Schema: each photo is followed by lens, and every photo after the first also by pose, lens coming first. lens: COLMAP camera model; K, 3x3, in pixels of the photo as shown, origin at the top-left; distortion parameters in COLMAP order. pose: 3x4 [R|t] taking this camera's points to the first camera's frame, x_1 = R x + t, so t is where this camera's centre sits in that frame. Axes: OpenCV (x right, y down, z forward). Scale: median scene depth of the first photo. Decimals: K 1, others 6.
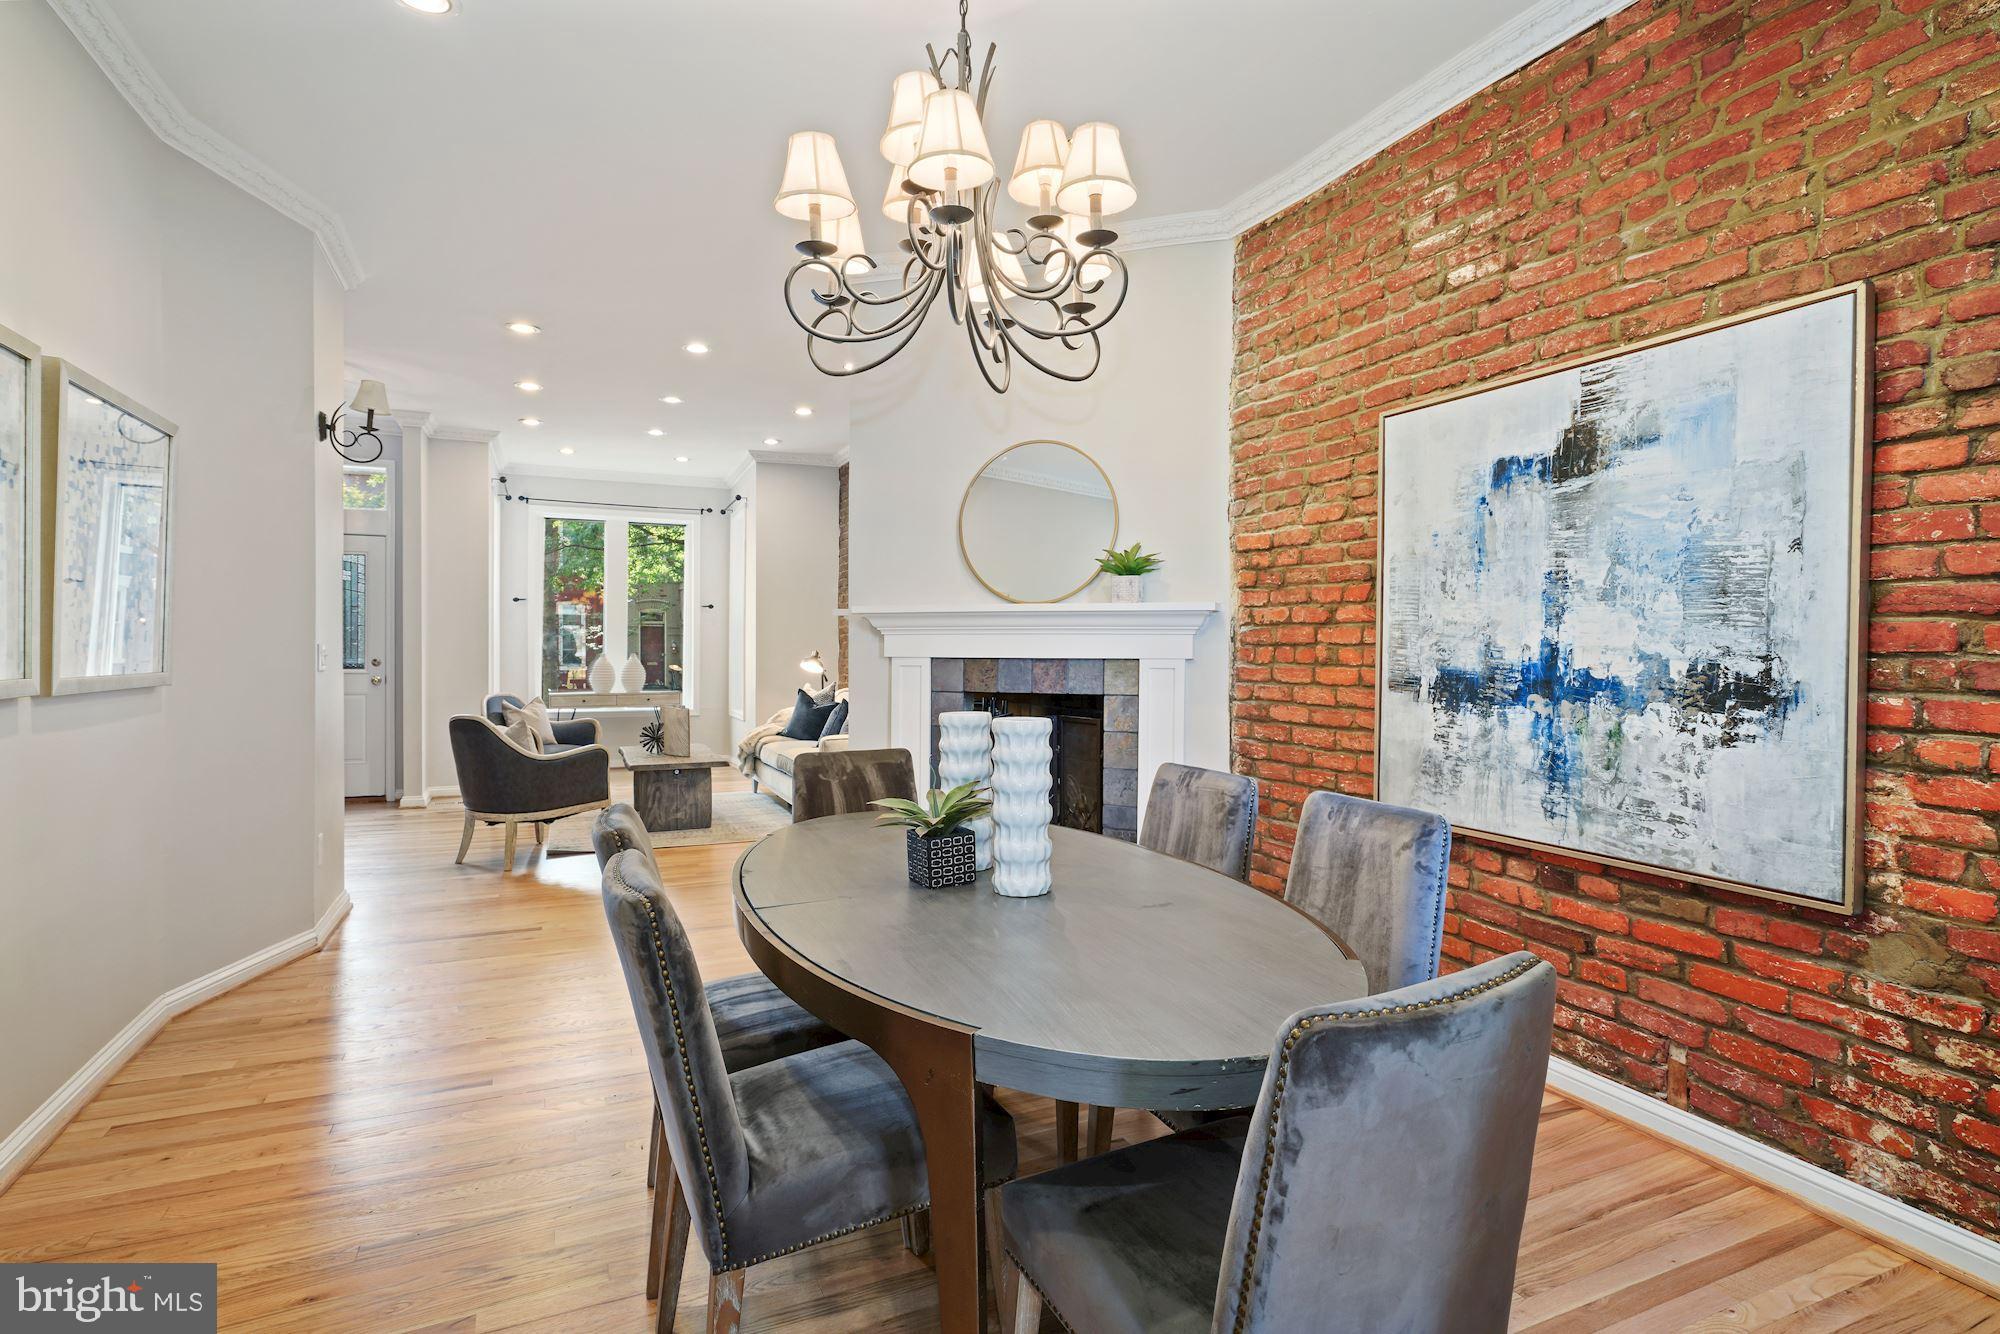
lens RADIAL K [[1023.9, 0, 1011.5], [0, 1023.9, 650.0], [0, 0, 1]] dist [0.019236, 0.000827]
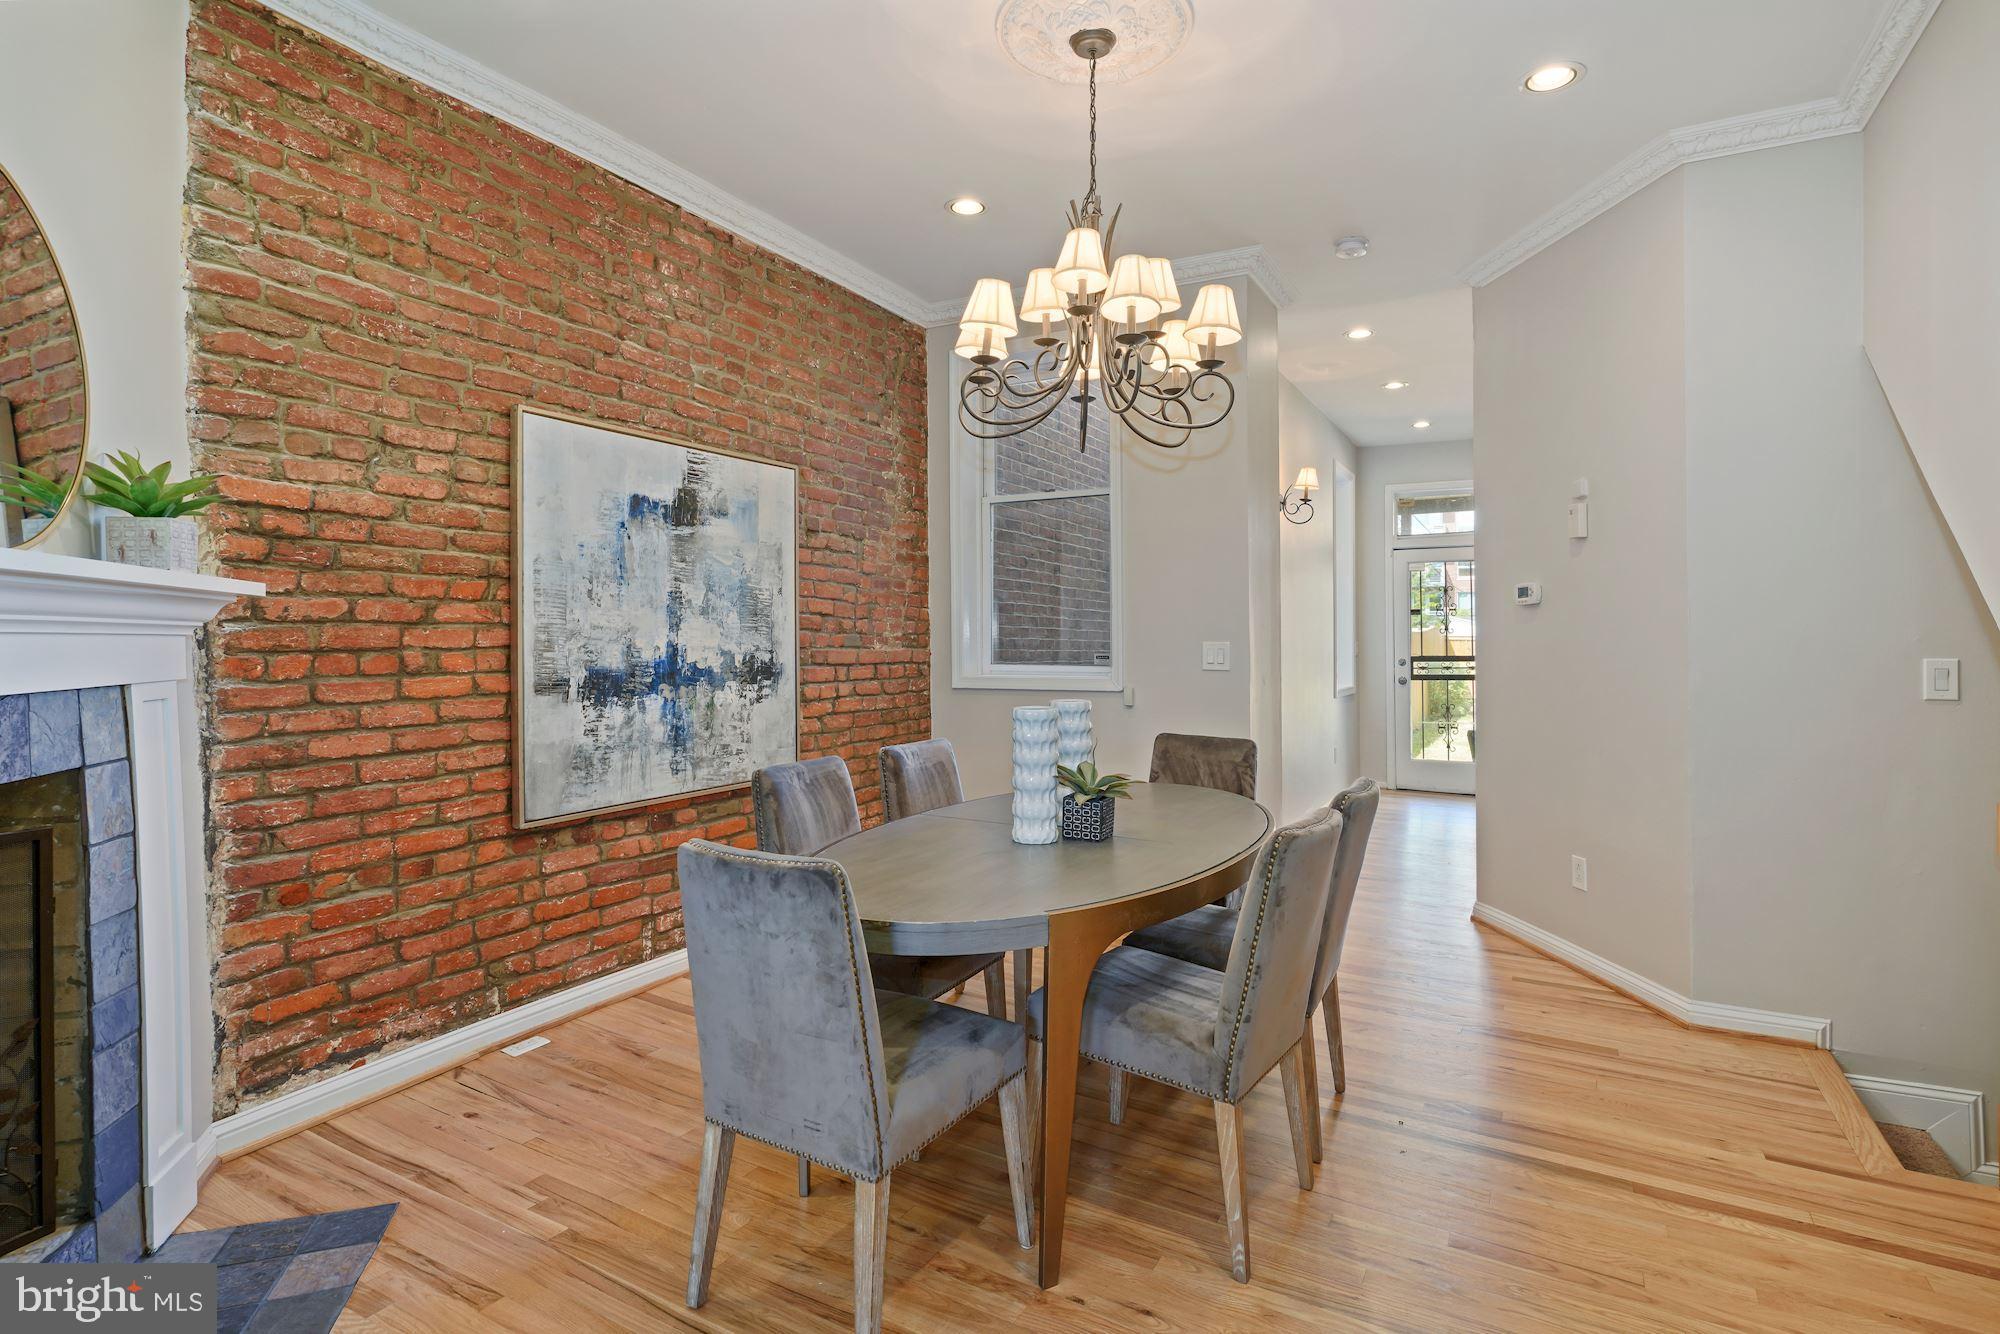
lens RADIAL K [[1023.9, 0, 981.4], [0, 1023.9, 639.7], [0, 0, 1]] dist [0.019236, 0.000827]
pose [[-0.581282, -0.001896, 0.813700, -0.749365], [0.008380, 0.999930, 0.008317, -0.019398], [-0.813659, 0.011654, -0.581225, 1.360590]]
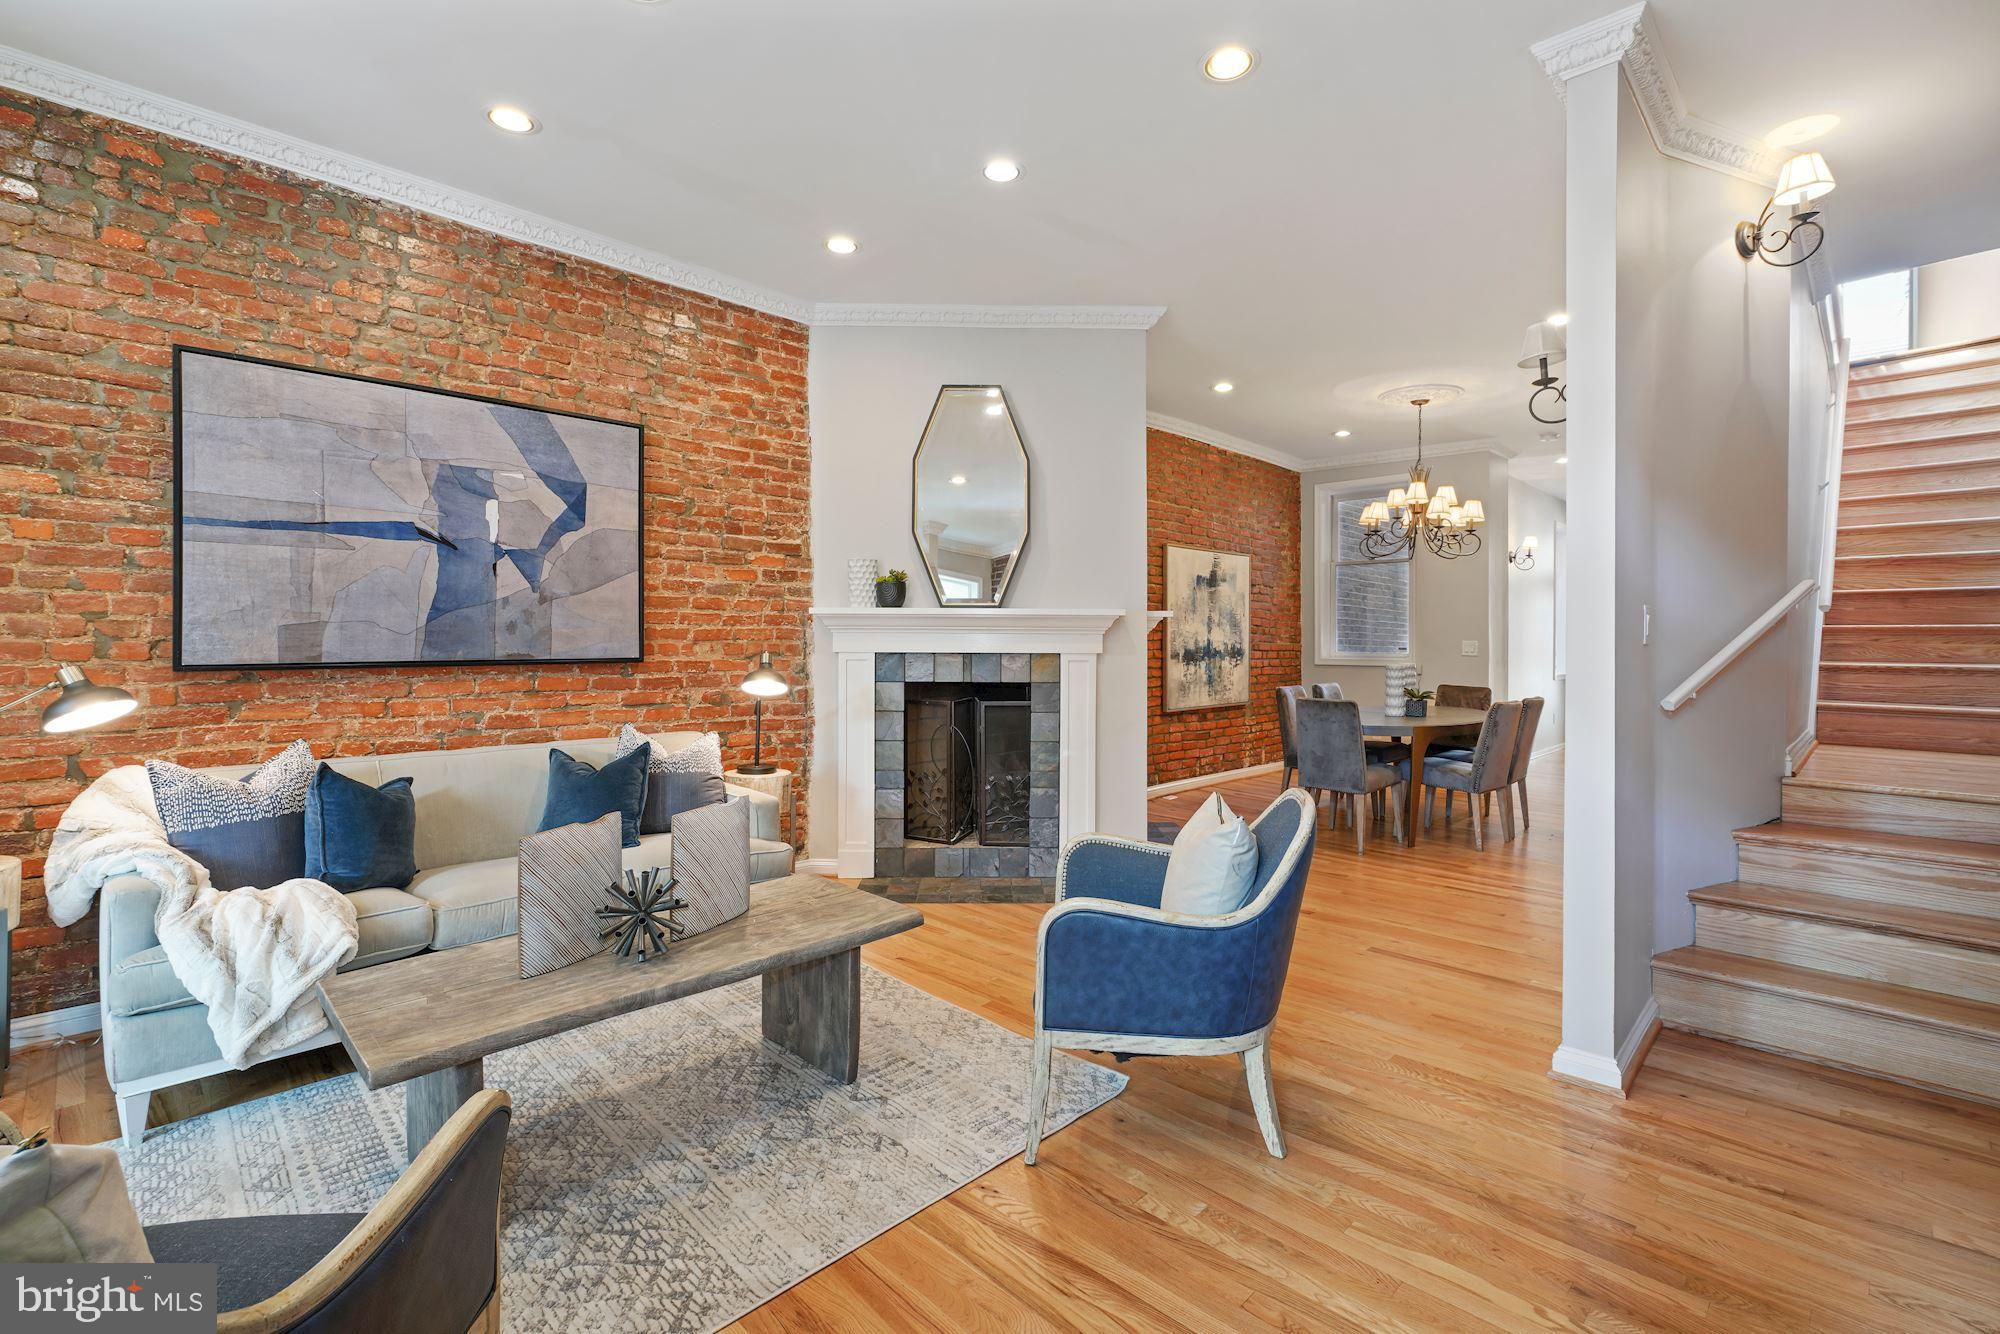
lens RADIAL K [[915.4, 0, 990.6], [0, 915.4, 646.8], [0, 0, 1]] dist [-0.004538, 0.003320]
pose [[-0.364364, -0.011304, 0.931188, -1.661497], [0.003792, 0.999900, 0.013622, -0.023287], [-0.931249, 0.008495, -0.364285, 2.433689]]
